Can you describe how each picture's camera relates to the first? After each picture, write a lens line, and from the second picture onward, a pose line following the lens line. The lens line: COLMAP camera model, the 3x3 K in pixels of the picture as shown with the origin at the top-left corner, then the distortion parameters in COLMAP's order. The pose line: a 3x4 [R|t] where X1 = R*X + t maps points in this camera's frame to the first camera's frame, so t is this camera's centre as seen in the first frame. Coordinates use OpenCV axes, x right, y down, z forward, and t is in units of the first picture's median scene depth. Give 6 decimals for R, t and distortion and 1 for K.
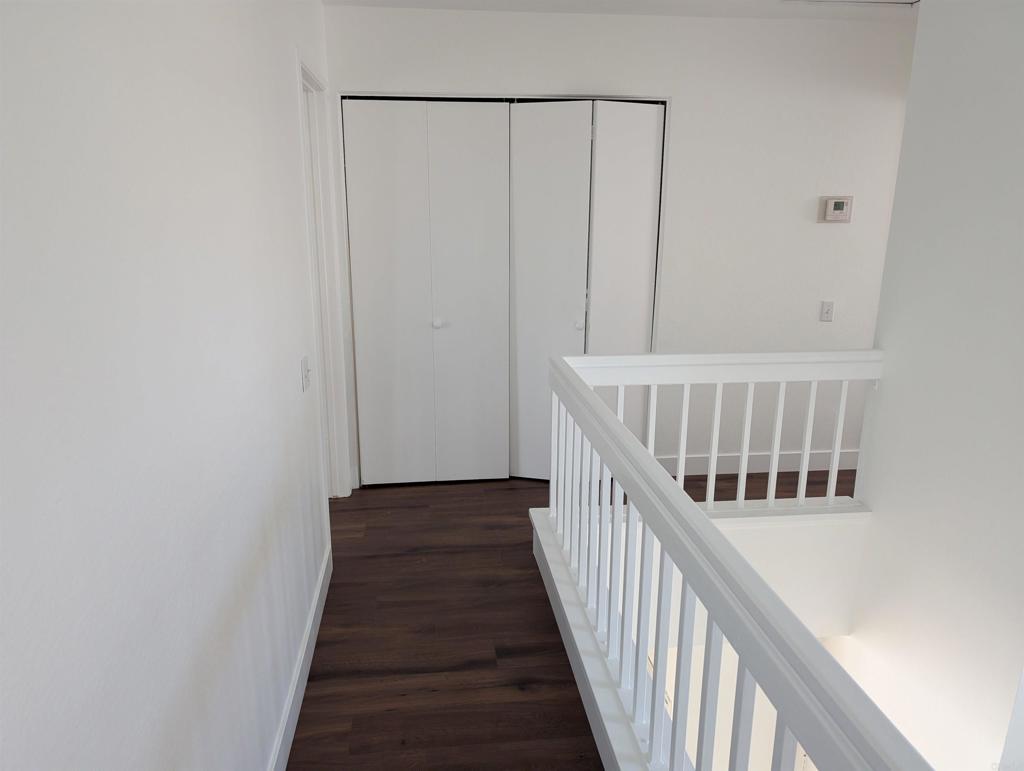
lens RADIAL K [[740.8, 0, 511.2], [0, 740.8, 386.7], [0, 0, 1]] dist [0.028081, -0.017966]
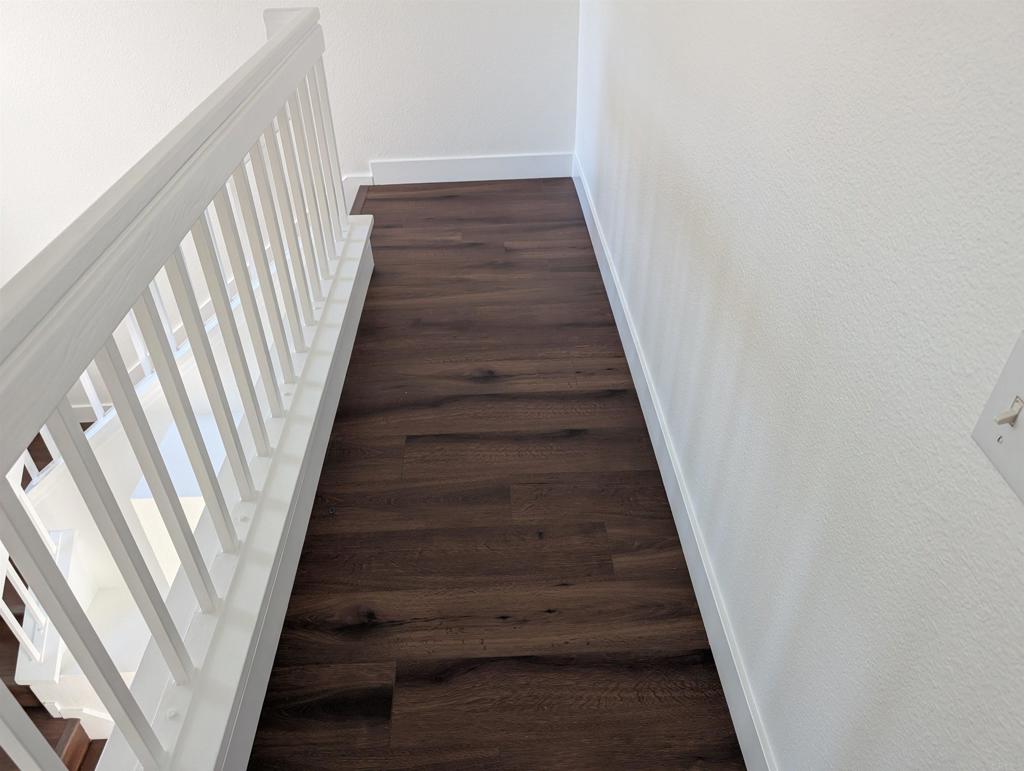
lens RADIAL K [[740.8, 0, 511.1], [0, 740.8, 385.6], [0, 0, 1]] dist [0.028081, -0.017966]
pose [[-0.995886, -0.034536, 0.083774, -0.160476], [0.043399, 0.629793, 0.775550, -0.230011], [-0.079544, 0.775995, -0.625703, 1.270258]]
